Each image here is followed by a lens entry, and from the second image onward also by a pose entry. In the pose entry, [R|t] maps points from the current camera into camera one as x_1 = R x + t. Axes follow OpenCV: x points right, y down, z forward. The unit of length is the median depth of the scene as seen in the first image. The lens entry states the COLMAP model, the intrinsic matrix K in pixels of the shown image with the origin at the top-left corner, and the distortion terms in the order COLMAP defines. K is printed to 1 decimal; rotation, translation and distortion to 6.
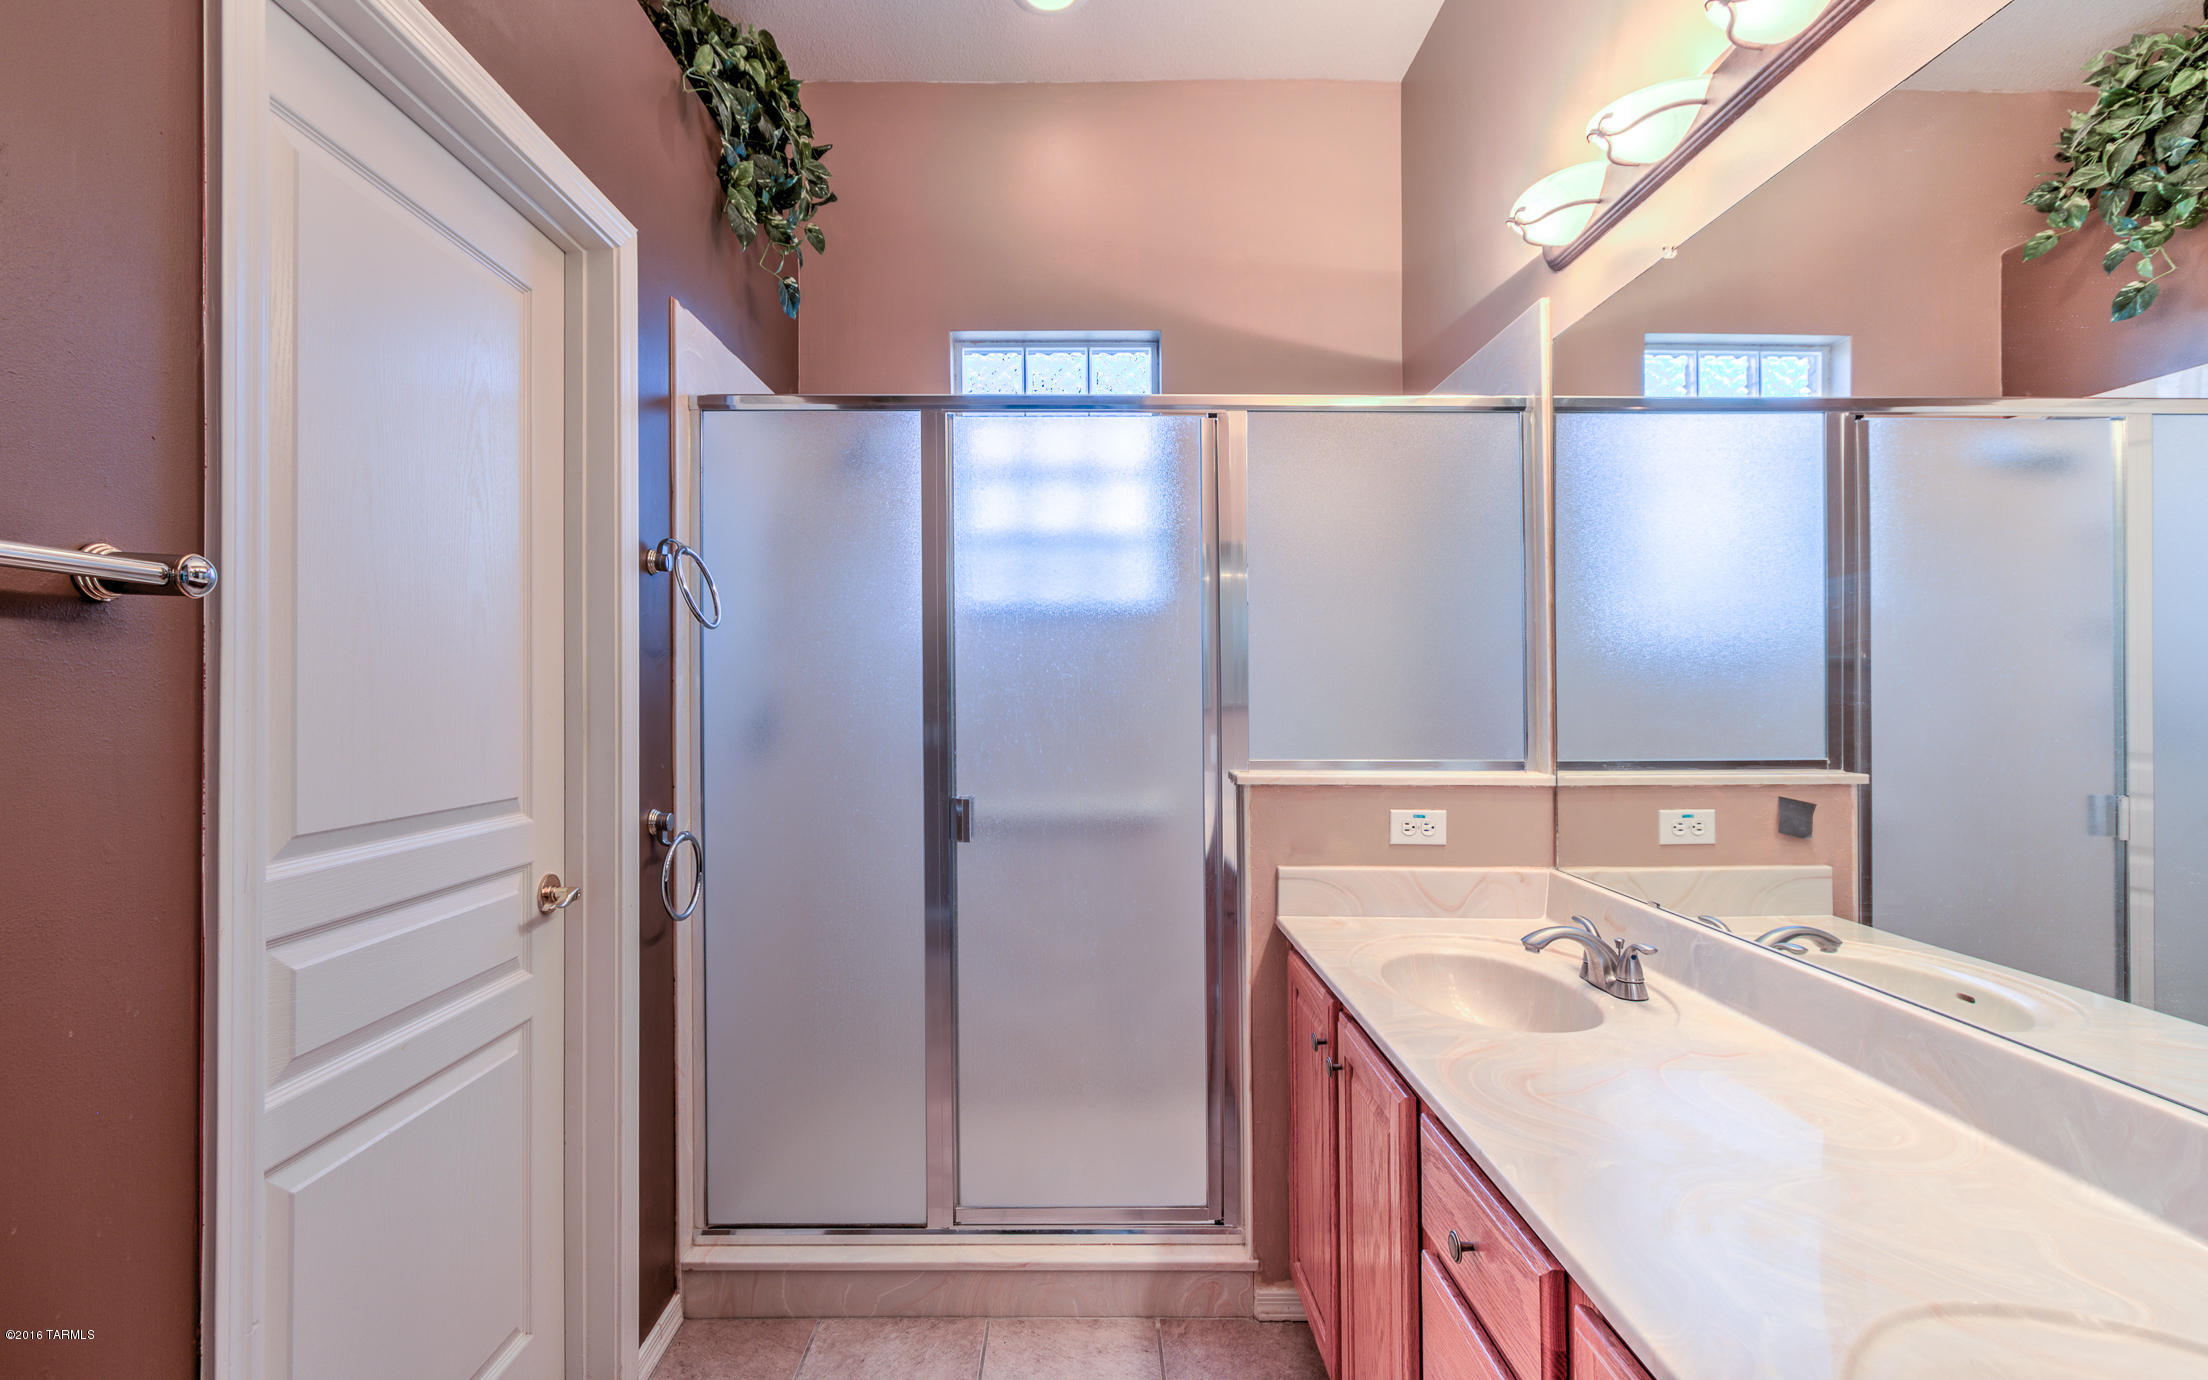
lens RADIAL K [[1017.2, 0, 1102.8], [0, 1017.2, 690.4], [0, 0, 1]] dist [0.000484, -0.000937]
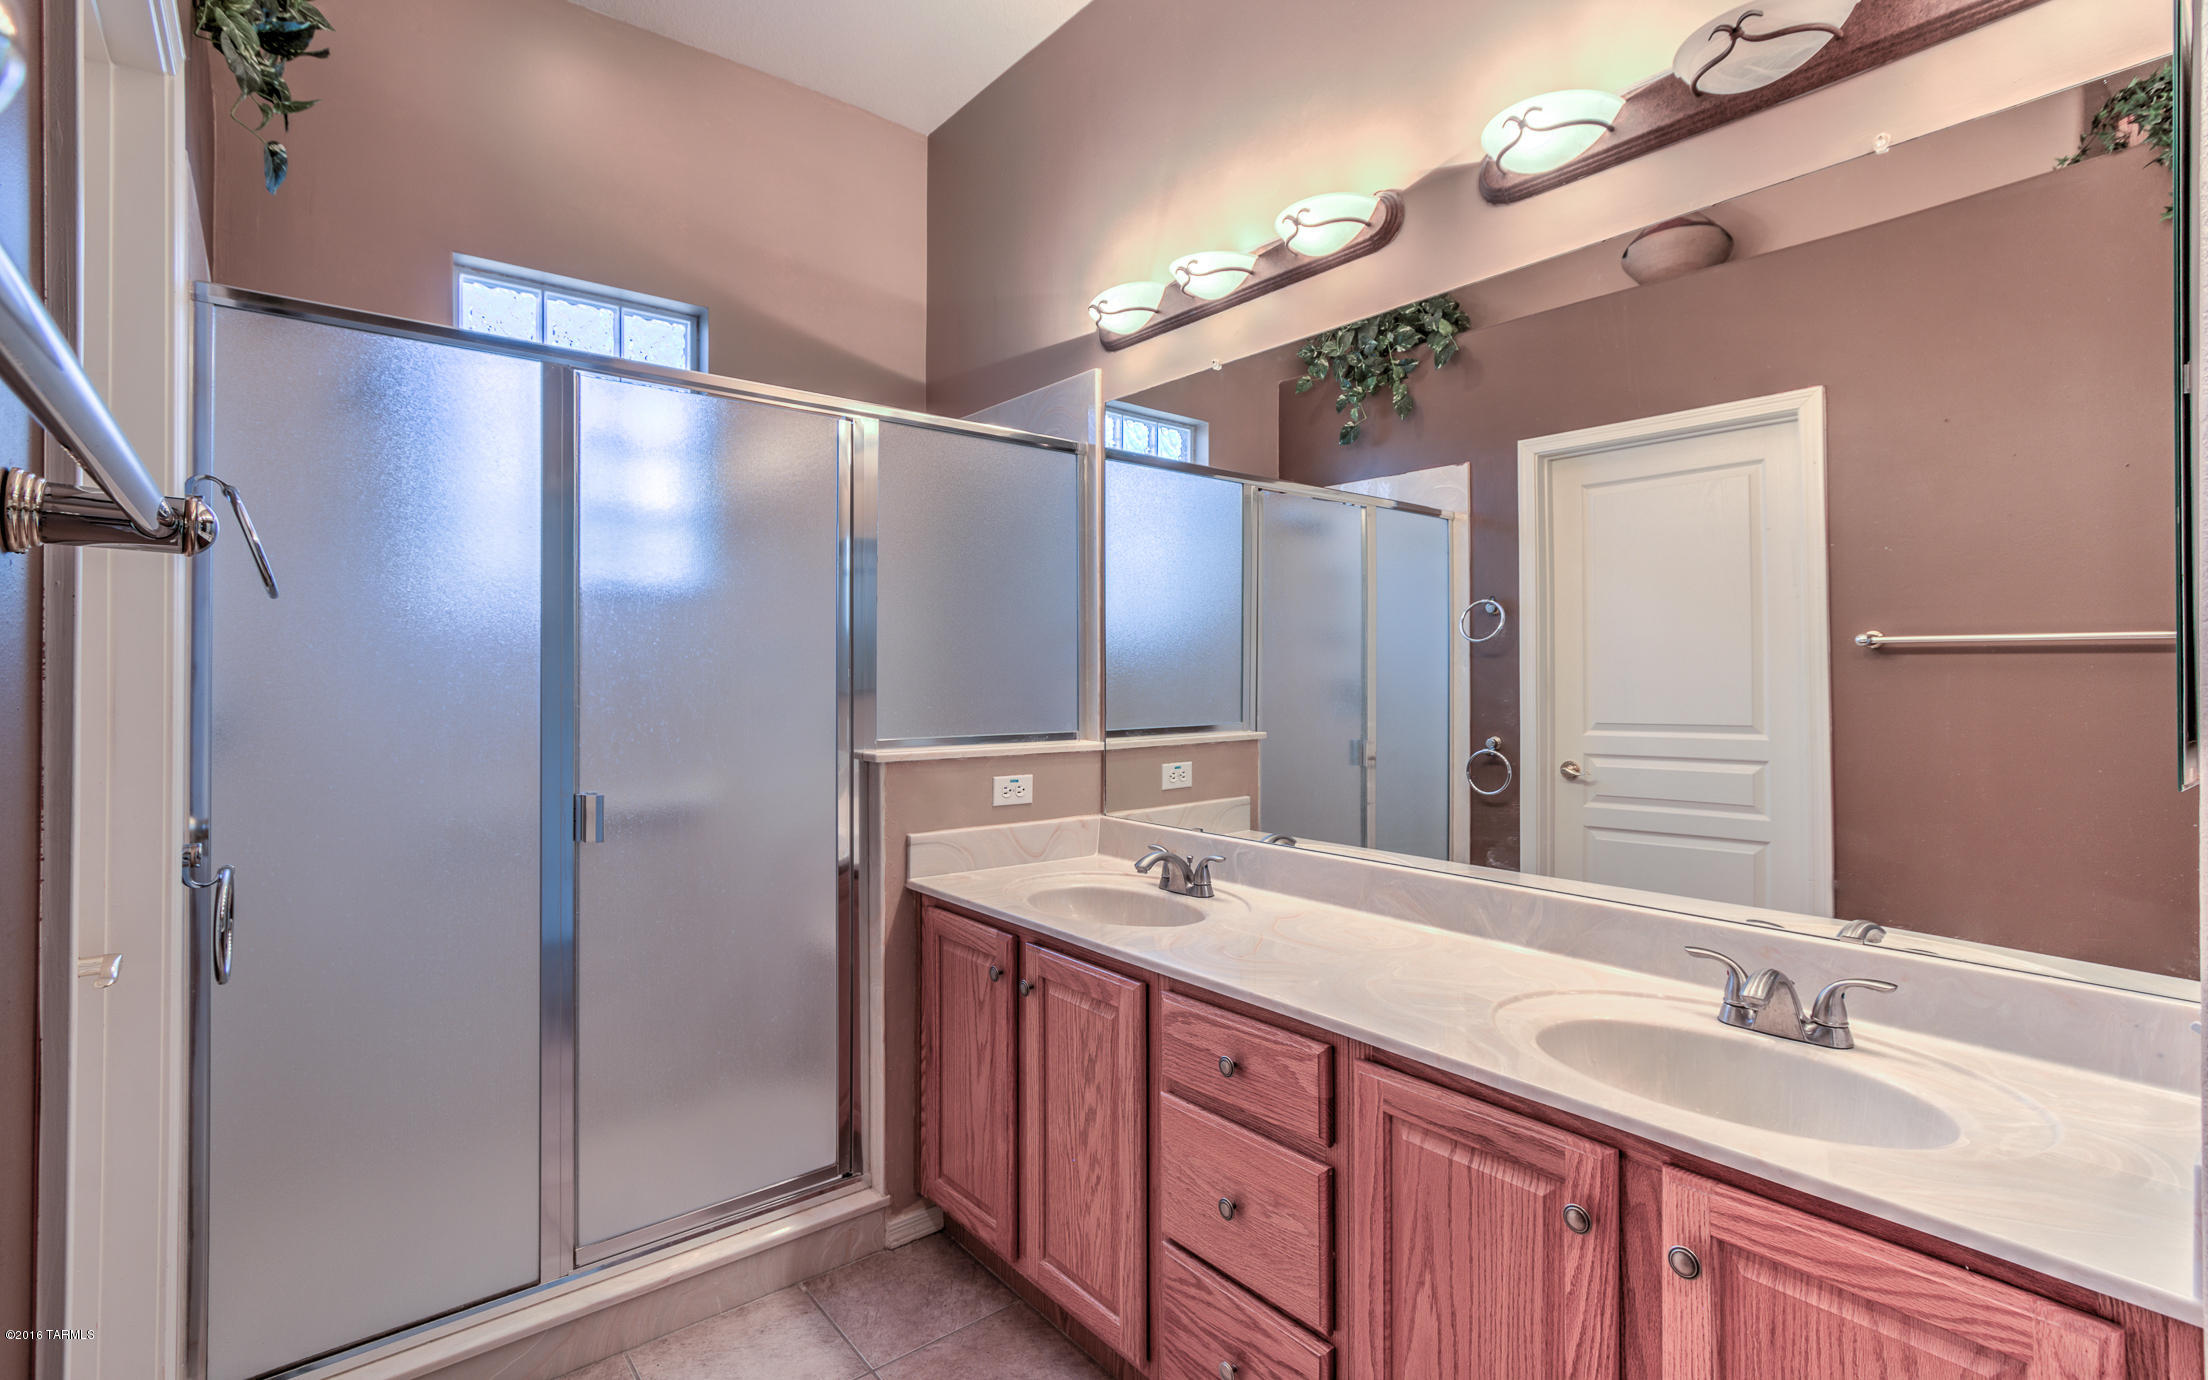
lens RADIAL K [[1017.2, 0, 1108.5], [0, 1017.2, 676.1], [0, 0, 1]] dist [0.000484, -0.000937]
pose [[0.772956, -0.001399, 0.634458, -0.354836], [0.000896, 0.999999, 0.001115, -0.001211], [-0.634459, -0.000293, 0.772956, 0.001673]]
